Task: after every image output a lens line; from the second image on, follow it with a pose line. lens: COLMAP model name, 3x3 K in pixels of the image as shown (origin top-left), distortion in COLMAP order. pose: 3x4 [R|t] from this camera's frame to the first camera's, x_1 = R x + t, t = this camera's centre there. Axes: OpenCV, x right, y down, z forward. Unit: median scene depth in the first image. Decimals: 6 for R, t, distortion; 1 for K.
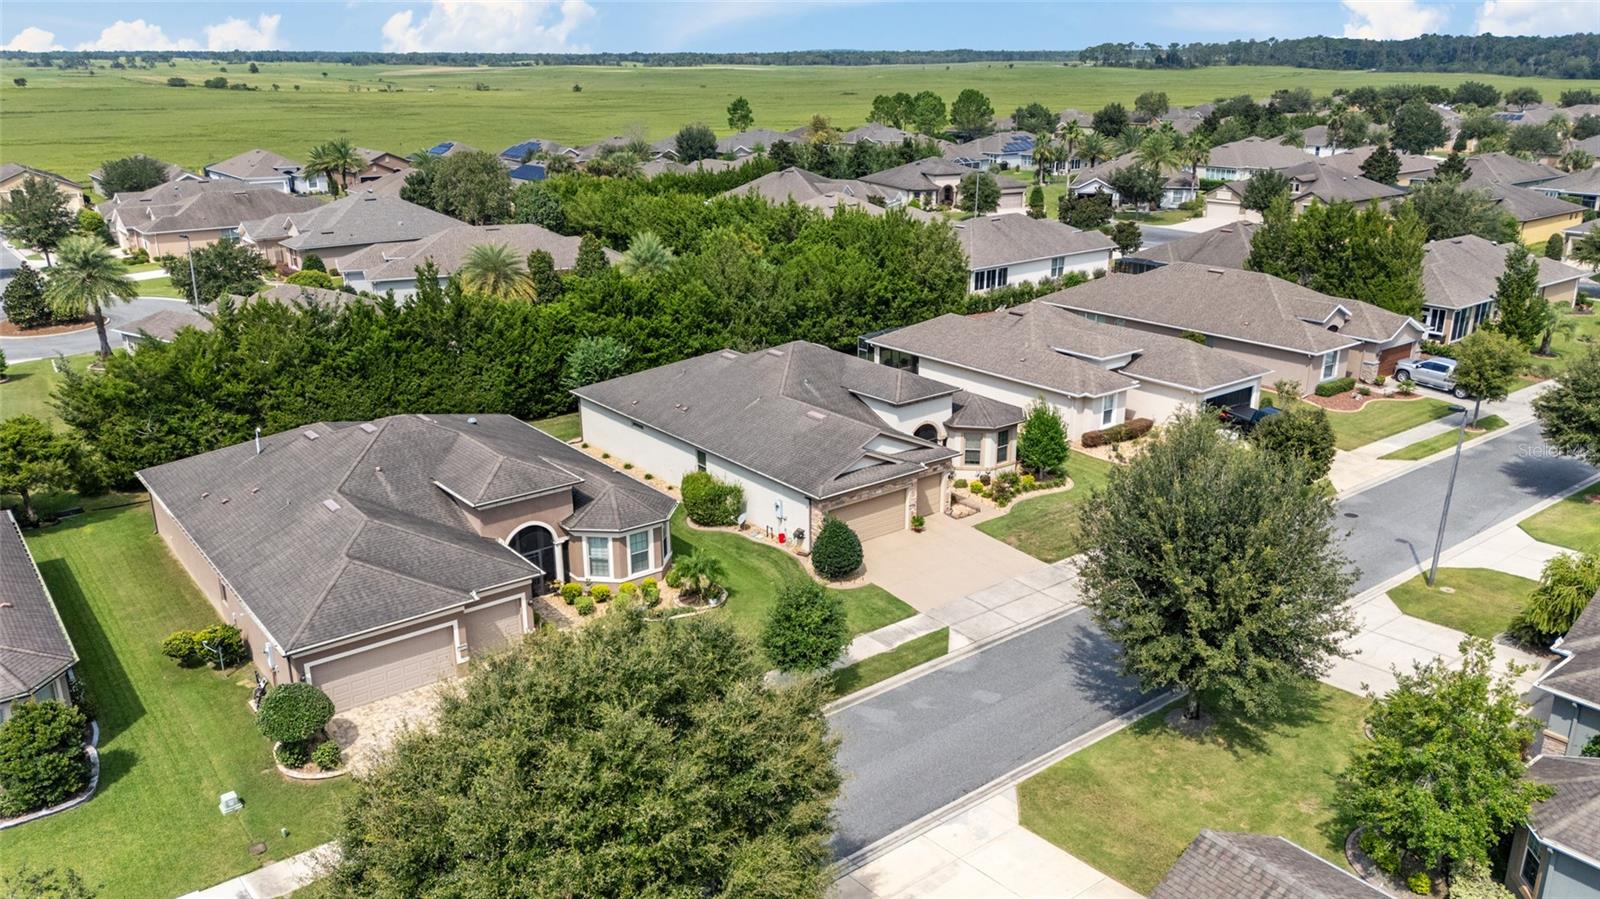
lens RADIAL K [[1196.7, 0, 800.0], [0, 1196.7, 449.5], [0, 0, 1]] dist [0.059976, -0.064697]
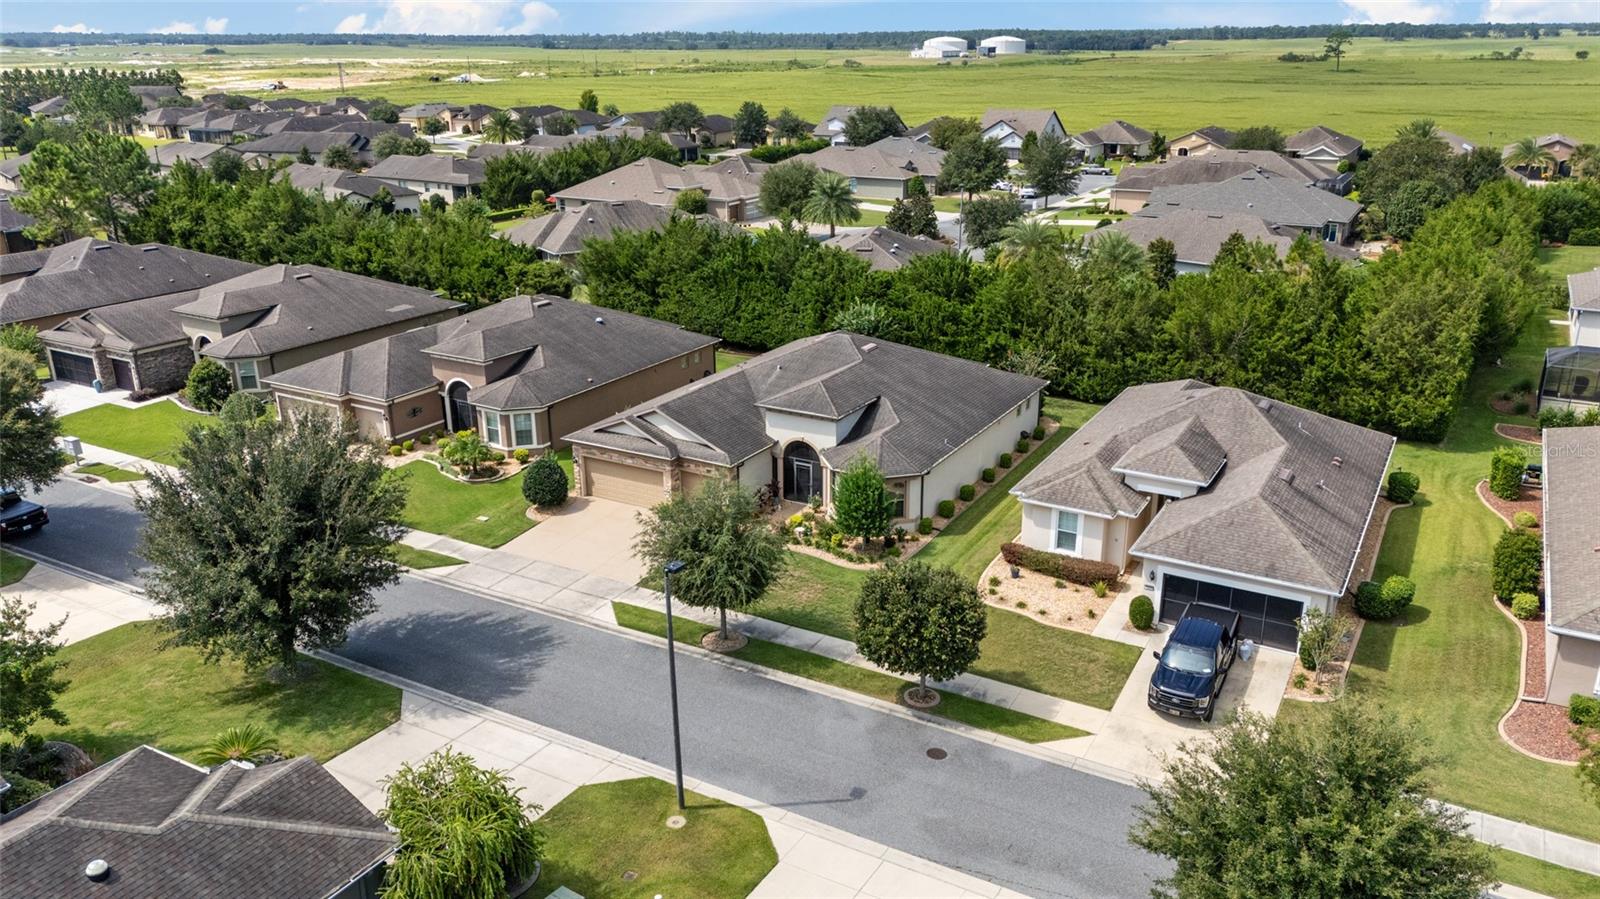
lens RADIAL K [[1176.0, 0, 800.0], [0, 1176.0, 449.5], [0, 0, 1]] dist [0.064762, -0.061856]
pose [[0.373546, 0.306473, -0.875522, 0.804152], [-0.283664, 0.936371, 0.206746, -0.180628], [0.883175, 0.171125, 0.436713, 0.538395]]
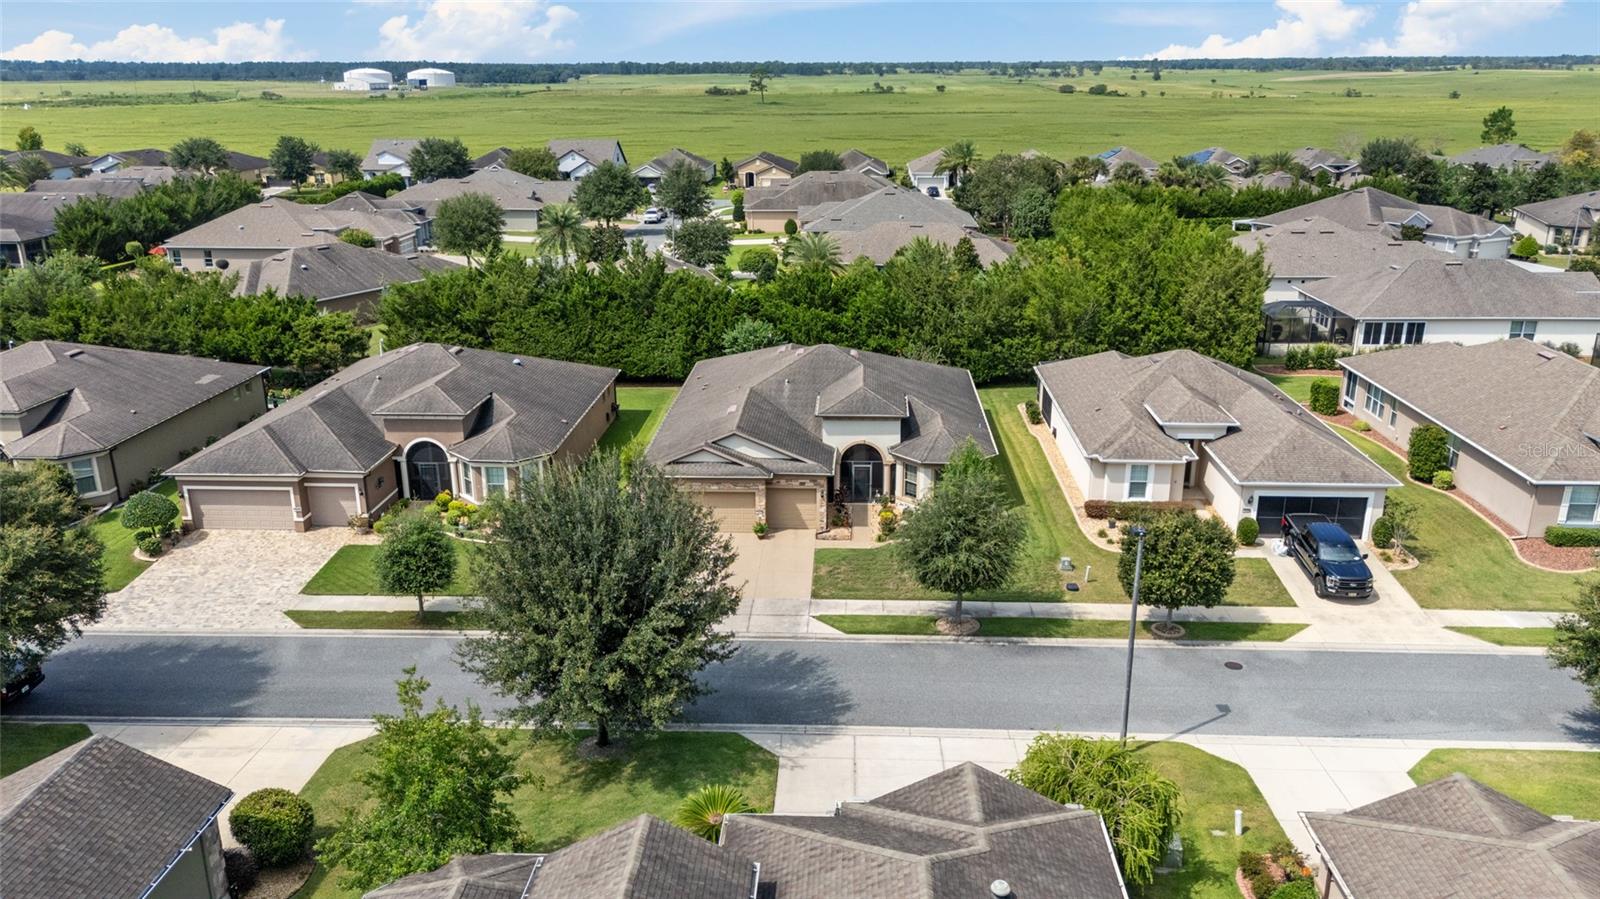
lens RADIAL K [[1176.0, 0, 800.0], [0, 1176.0, 449.5], [0, 0, 1]] dist [0.064762, -0.061856]
pose [[0.755738, 0.201240, -0.623187, 0.590899], [-0.201442, 0.976911, 0.071175, -0.066257], [0.623122, 0.071747, 0.778827, 0.200288]]
